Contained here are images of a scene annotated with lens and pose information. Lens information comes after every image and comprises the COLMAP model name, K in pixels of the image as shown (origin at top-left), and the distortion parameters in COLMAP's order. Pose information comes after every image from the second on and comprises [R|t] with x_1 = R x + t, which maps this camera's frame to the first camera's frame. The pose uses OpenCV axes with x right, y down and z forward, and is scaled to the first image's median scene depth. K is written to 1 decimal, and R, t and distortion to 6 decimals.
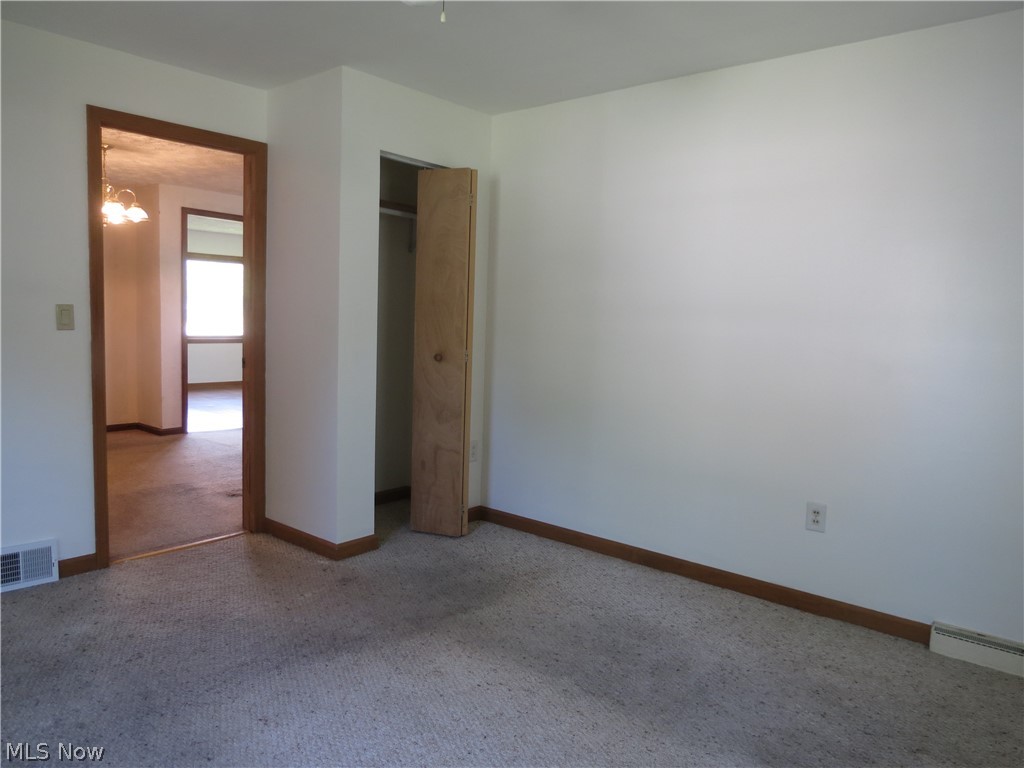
lens RADIAL K [[720.3, 0, 509.9], [0, 720.3, 383.1], [0, 0, 1]] dist [-0.026351, 0.009492]
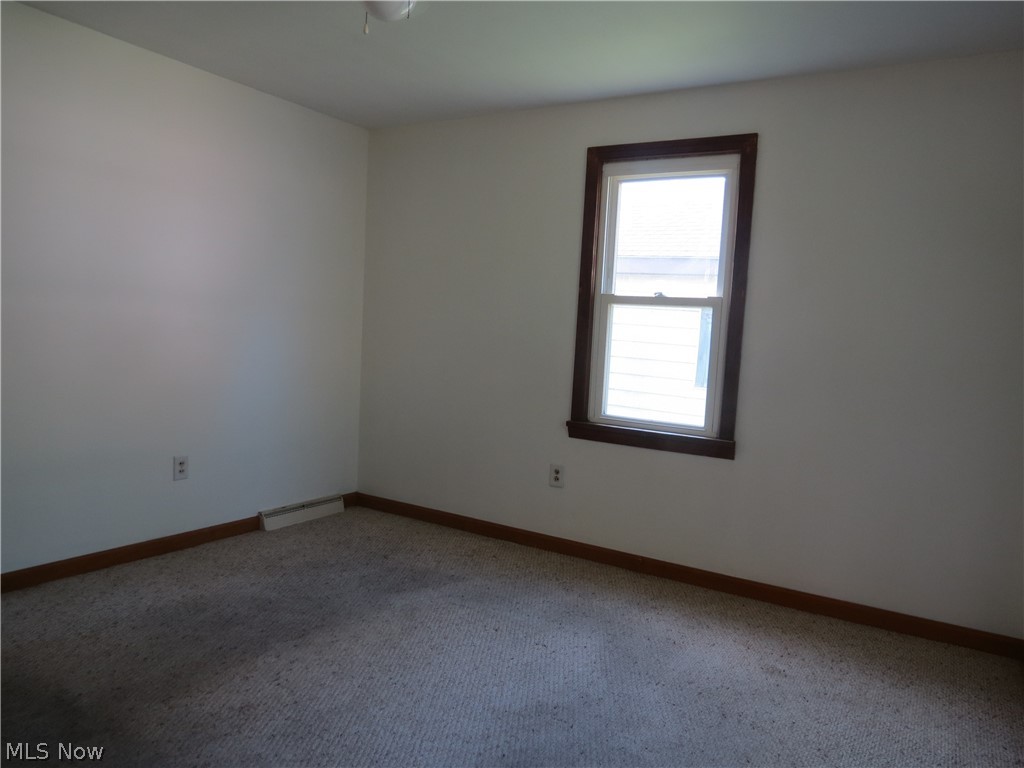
lens RADIAL K [[720.3, 0, 511.1], [0, 720.3, 385.3], [0, 0, 1]] dist [-0.026351, 0.009492]
pose [[-0.138636, -0.124927, 0.982432, -0.863903], [0.029524, 0.991050, 0.130189, -0.092183], [-0.989903, 0.047054, -0.133707, 0.680421]]
